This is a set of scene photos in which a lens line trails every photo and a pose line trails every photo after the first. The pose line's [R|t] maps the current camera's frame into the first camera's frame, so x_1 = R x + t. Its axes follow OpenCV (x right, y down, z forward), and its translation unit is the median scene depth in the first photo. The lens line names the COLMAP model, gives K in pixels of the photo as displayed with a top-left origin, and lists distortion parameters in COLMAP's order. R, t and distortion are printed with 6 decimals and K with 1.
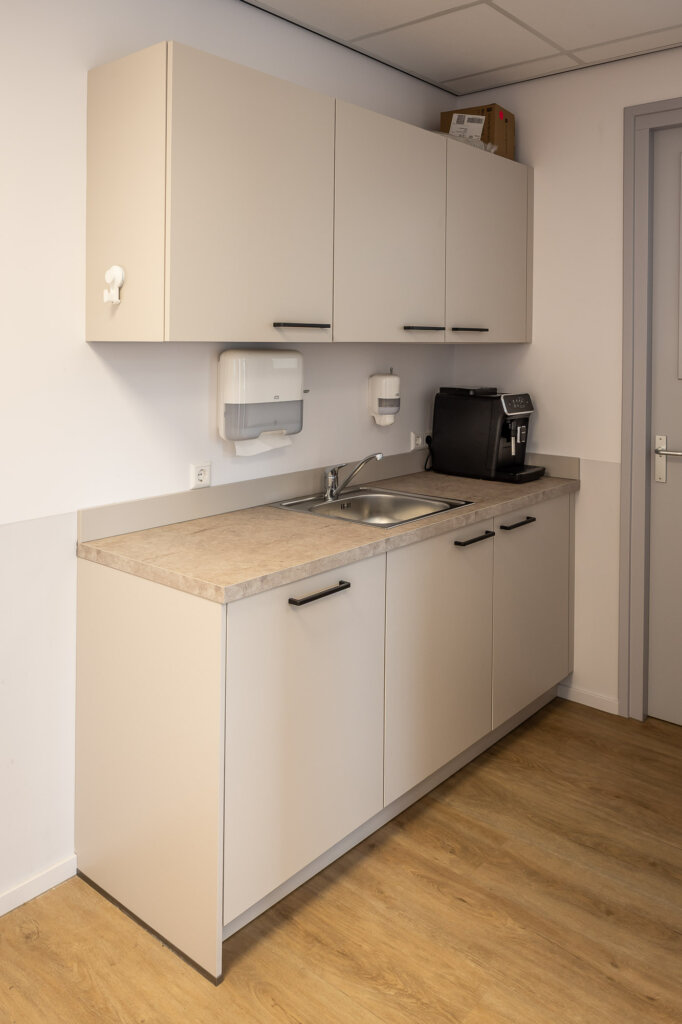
lens RADIAL K [[786.4, 0, 341.0], [0, 786.4, 512.0], [0, 0, 1]] dist [0.001293, -0.000156]
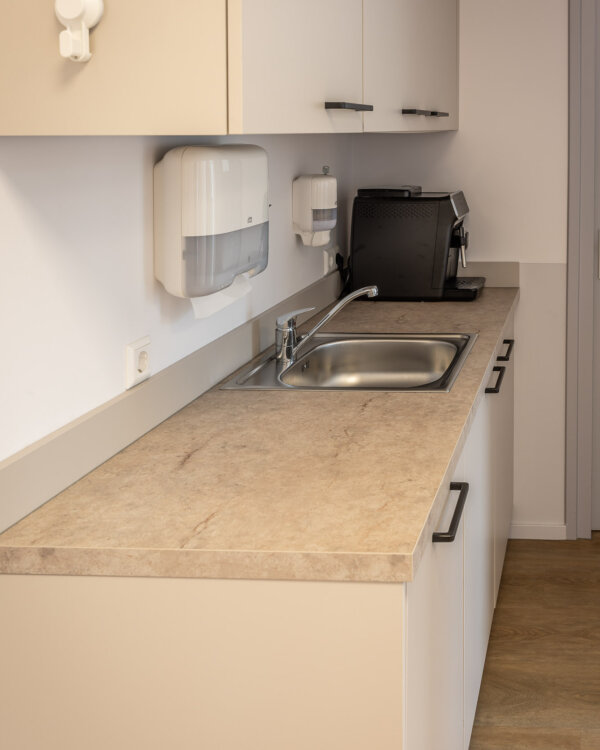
lens RADIAL K [[814.8, 0, 300.0], [0, 814.8, 285.0], [0, 0, 1]] dist [-0.003813, 0.008435]
pose [[0.789873, -0.124359, 0.600530, -0.428579], [0.138037, 0.990149, 0.023483, -0.098501], [-0.597534, 0.064347, 0.799258, 0.433295]]
